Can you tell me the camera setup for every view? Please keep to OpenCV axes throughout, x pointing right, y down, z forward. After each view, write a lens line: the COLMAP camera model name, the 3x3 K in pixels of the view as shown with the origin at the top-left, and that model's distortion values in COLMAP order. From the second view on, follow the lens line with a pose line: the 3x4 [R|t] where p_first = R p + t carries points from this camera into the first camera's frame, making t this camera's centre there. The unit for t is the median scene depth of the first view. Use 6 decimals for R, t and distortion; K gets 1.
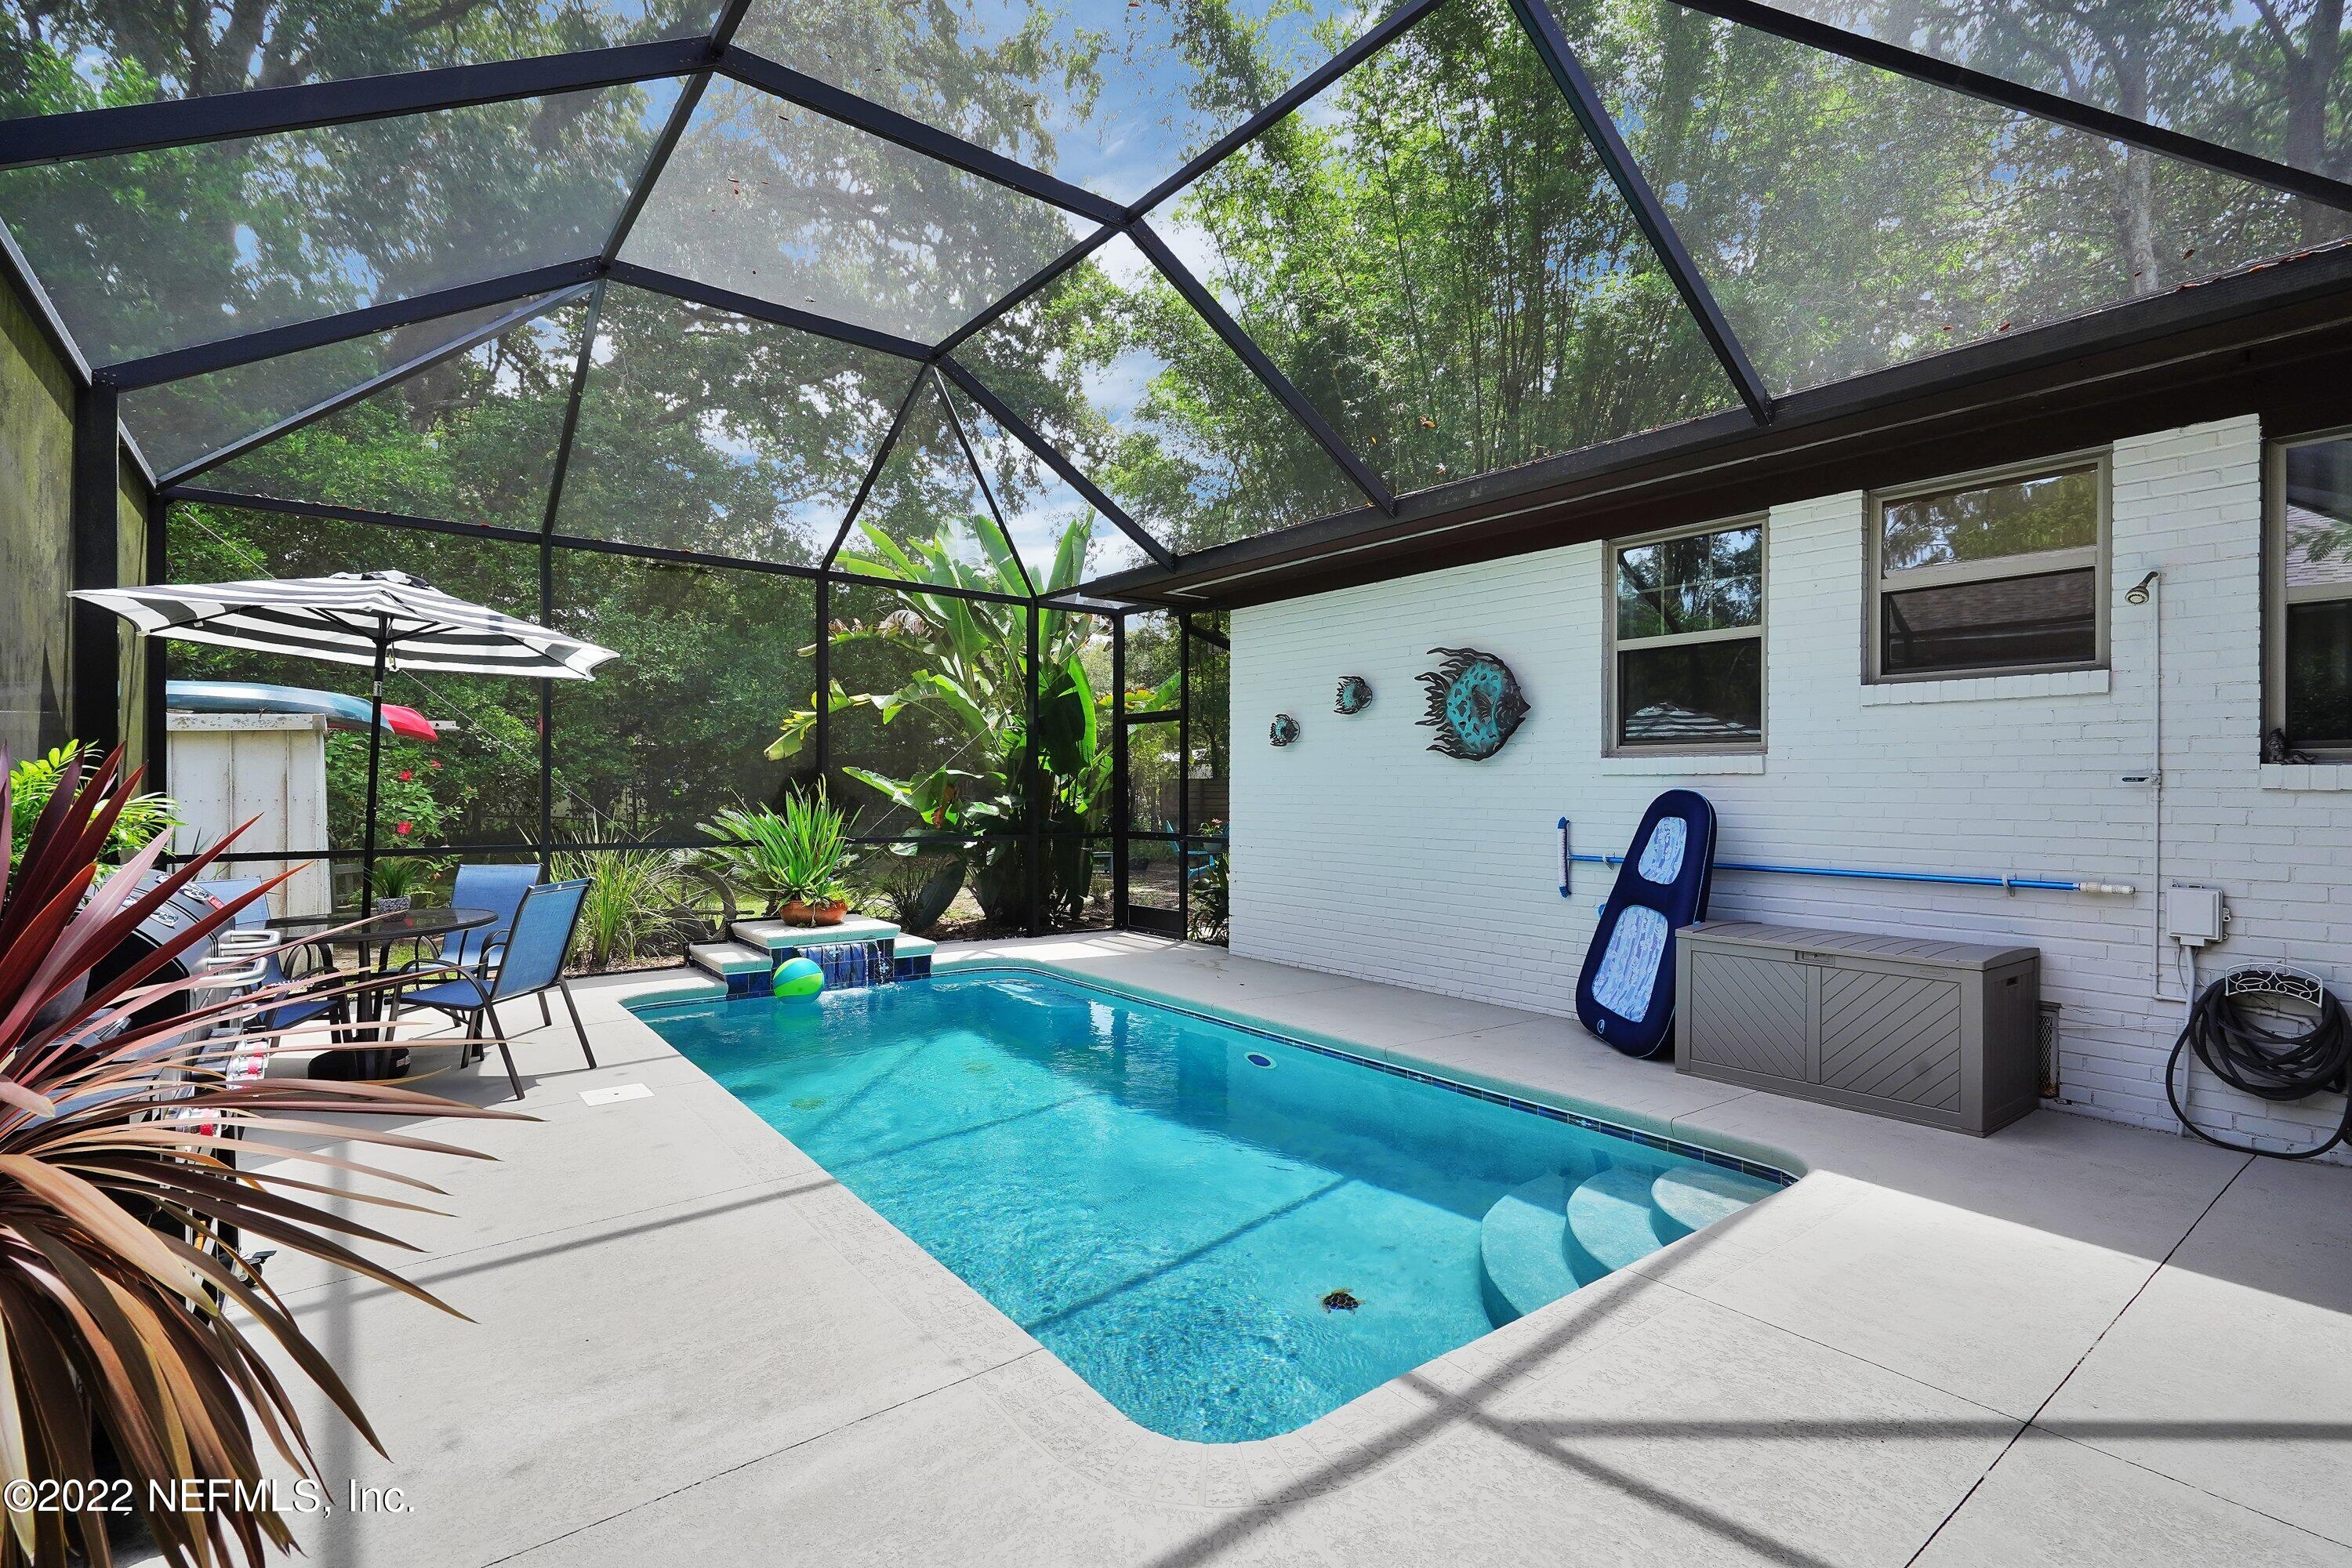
lens RADIAL K [[1073.6, 0, 1176.0], [0, 1073.6, 784.0], [0, 0, 1]] dist [-0.001263, 0.000717]
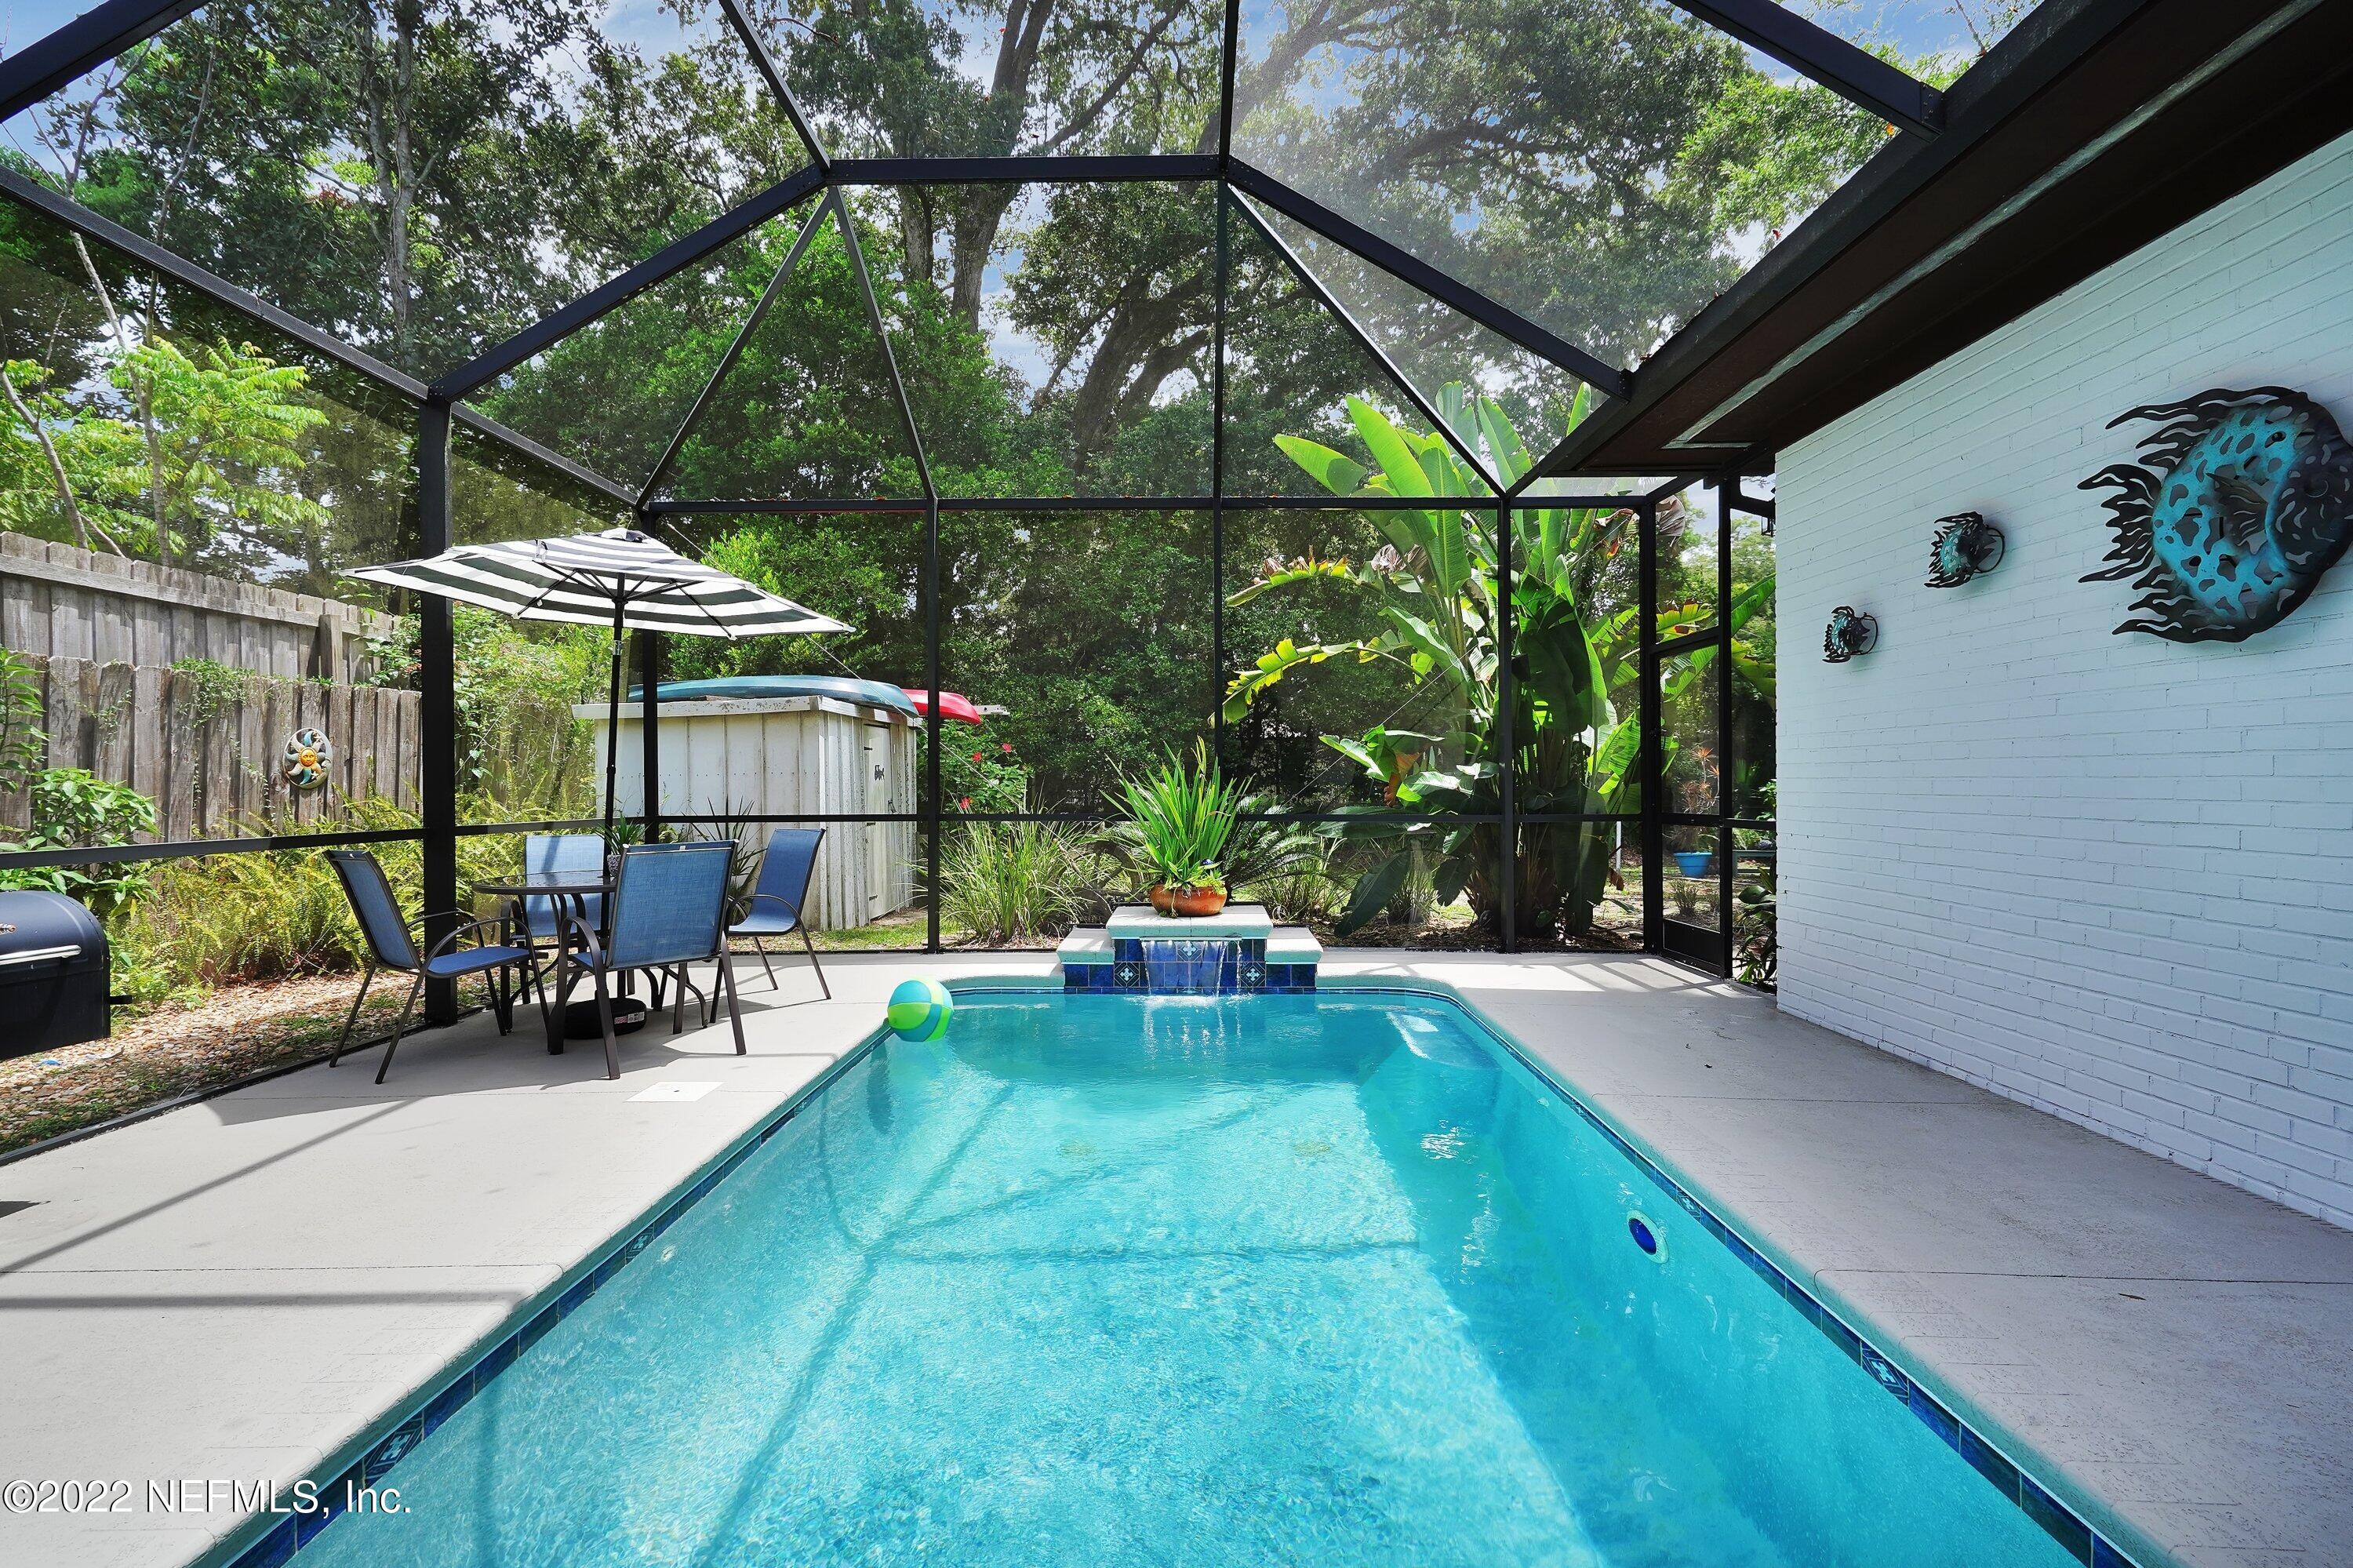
lens RADIAL K [[1074.1, 0, 1176.5], [0, 1074.1, 784.0], [0, 0, 1]] dist [-0.001263, 0.000717]
pose [[0.777617, -0.007575, -0.628692, 0.210683], [0.011179, 0.999936, 0.001779, 0.029452], [0.628639, -0.008411, 0.777652, 0.373962]]
